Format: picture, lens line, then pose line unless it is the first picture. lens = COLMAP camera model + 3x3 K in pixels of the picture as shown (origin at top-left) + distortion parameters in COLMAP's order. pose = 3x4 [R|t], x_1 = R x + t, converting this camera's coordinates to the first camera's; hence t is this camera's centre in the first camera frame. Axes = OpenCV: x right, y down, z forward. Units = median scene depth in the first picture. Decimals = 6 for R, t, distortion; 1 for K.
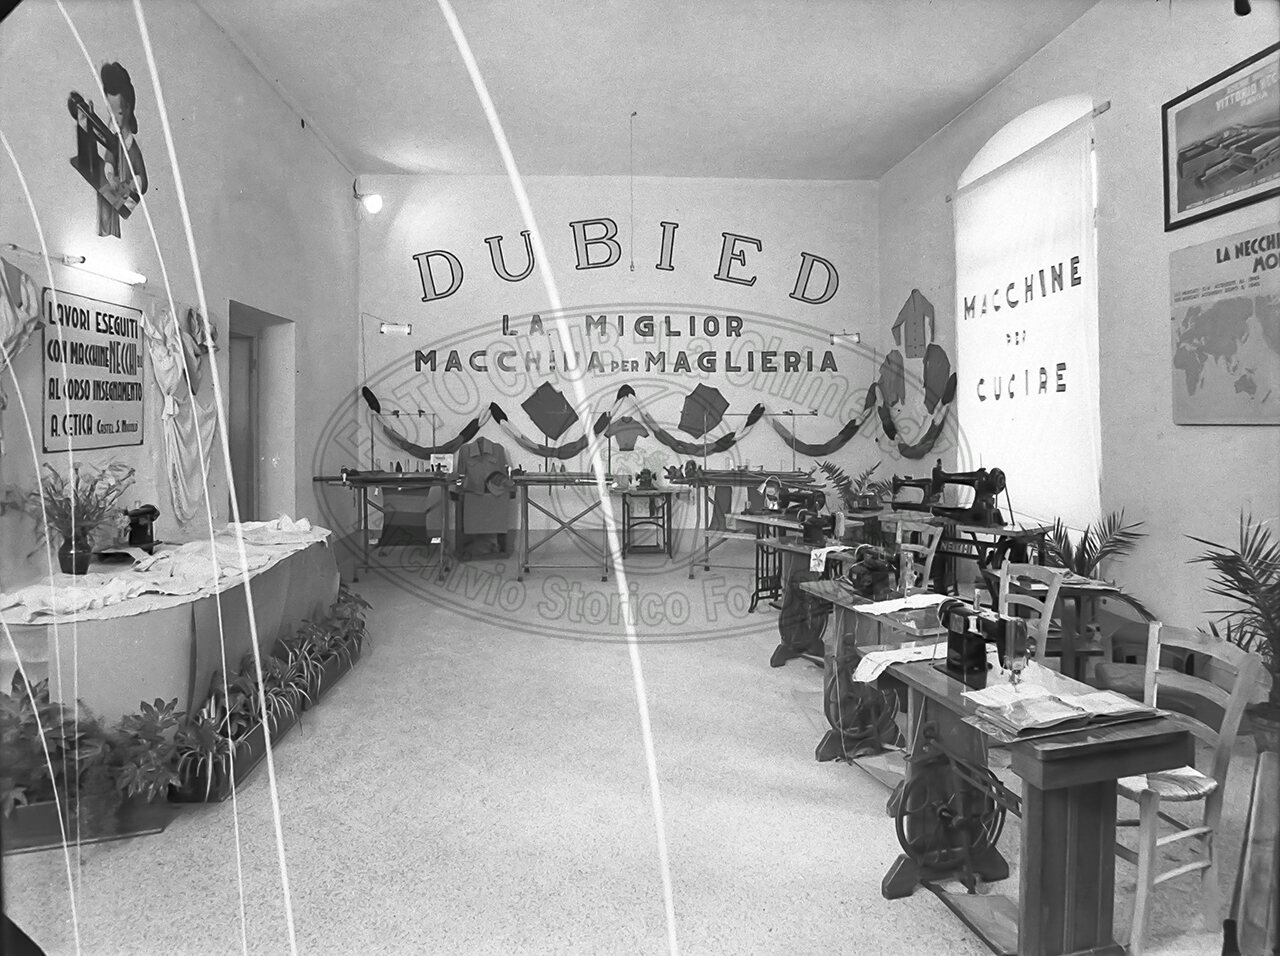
lens RADIAL K [[1052.6, 0, 641.4], [0, 1052.6, 475.2], [0, 0, 1]] dist [-0.017881, -0.006332]
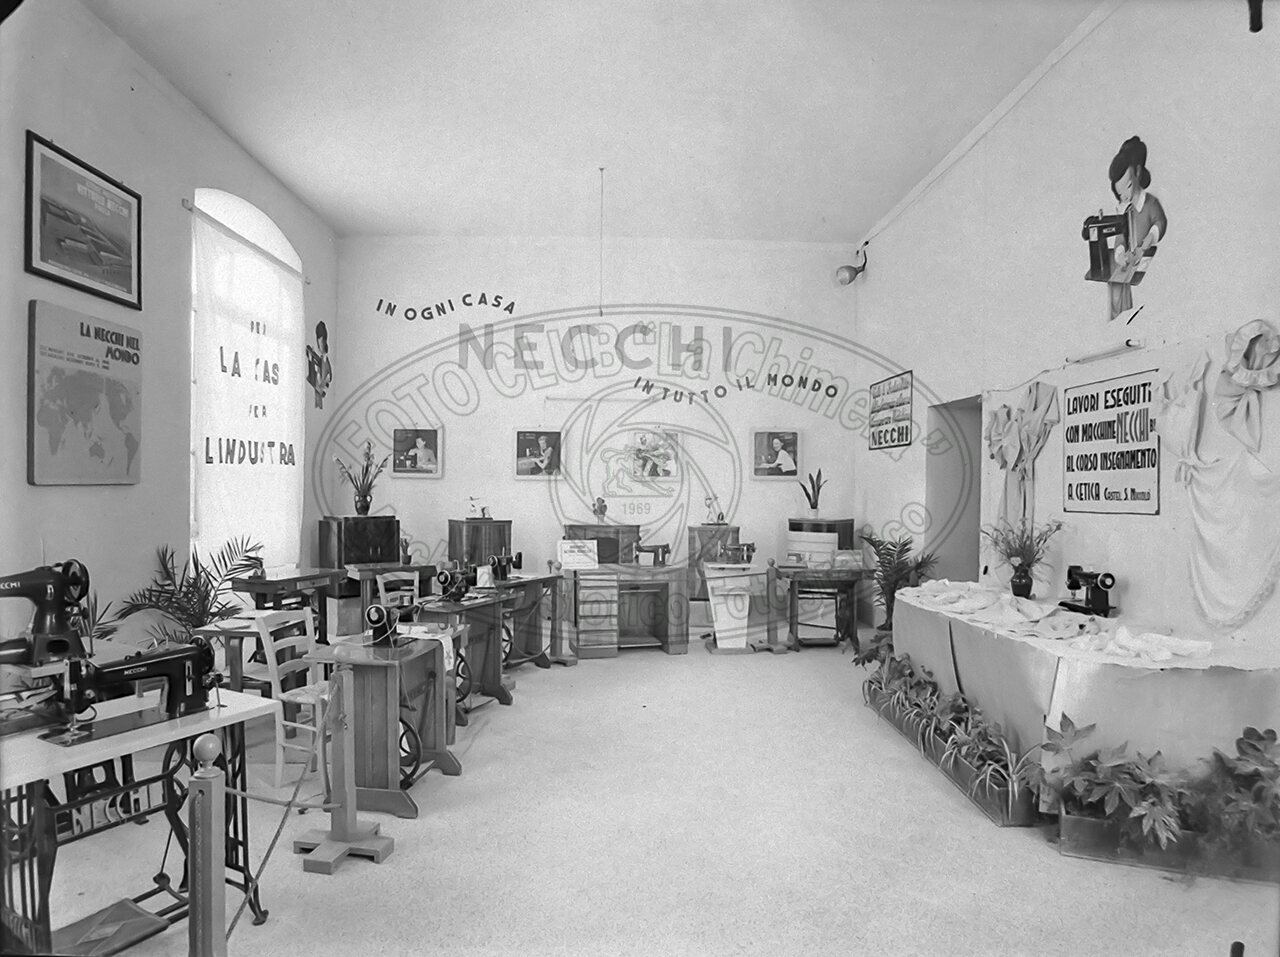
lens RADIAL K [[1052.6, 0, 640.2], [0, 1052.6, 476.4], [0, 0, 1]] dist [-0.017881, -0.006332]
pose [[-0.998506, -0.006017, 0.054311, -0.082232], [-0.003537, 0.998952, 0.045633, -0.110621], [-0.054529, 0.045373, -0.997481, 2.075158]]
